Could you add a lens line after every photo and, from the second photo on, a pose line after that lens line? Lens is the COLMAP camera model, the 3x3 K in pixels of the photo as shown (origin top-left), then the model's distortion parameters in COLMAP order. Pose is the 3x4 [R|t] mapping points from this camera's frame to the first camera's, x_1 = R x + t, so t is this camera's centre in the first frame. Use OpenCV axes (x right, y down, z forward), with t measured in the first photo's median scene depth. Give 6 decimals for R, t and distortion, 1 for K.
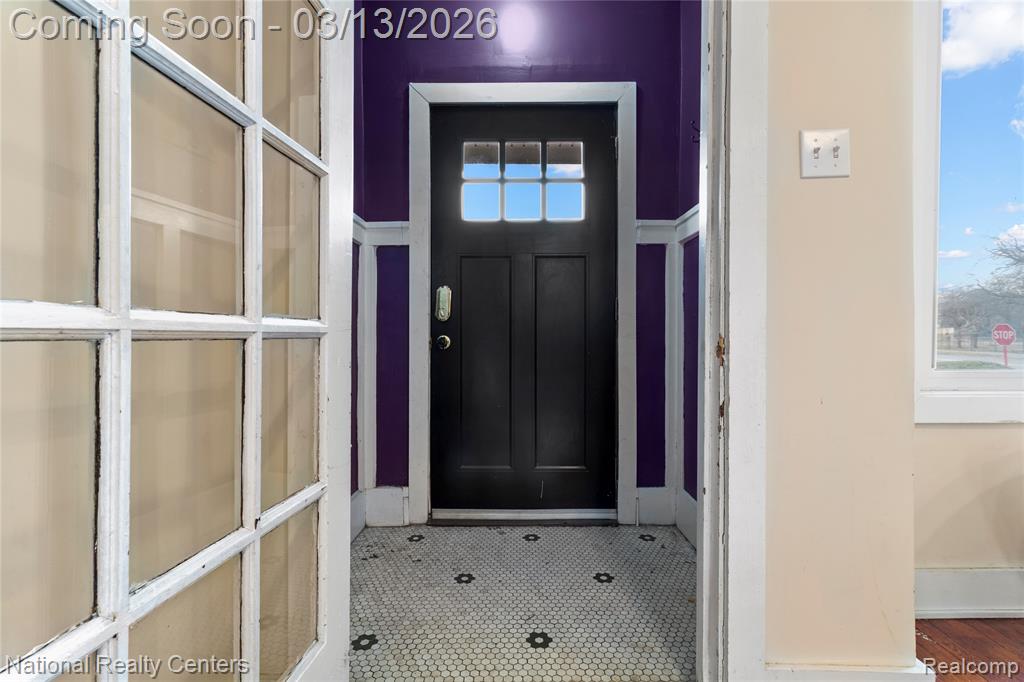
lens RADIAL K [[474.5, 0, 509.2], [0, 474.5, 338.0], [0, 0, 1]] dist [-0.000809, 0.000090]
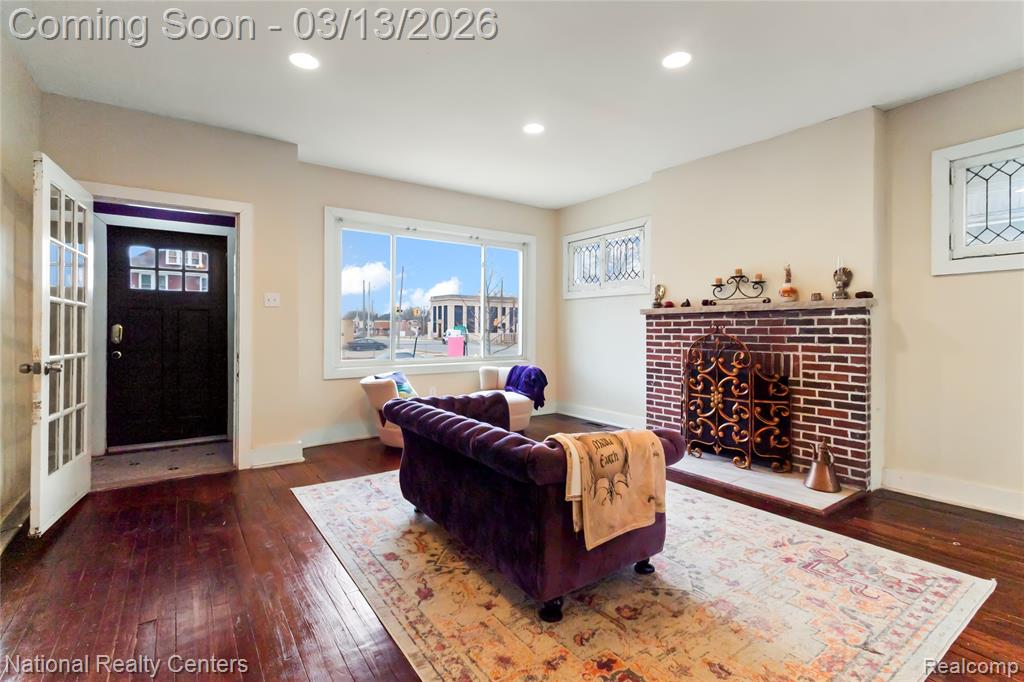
lens RADIAL K [[474.5, 0, 530.7], [0, 474.5, 330.6], [0, 0, 1]] dist [-0.000809, 0.000090]
pose [[0.802890, -0.001239, 0.596126, 0.054507], [0.007150, 0.999946, -0.007552, -0.059044], [-0.596084, 0.010326, 0.802855, -1.451091]]
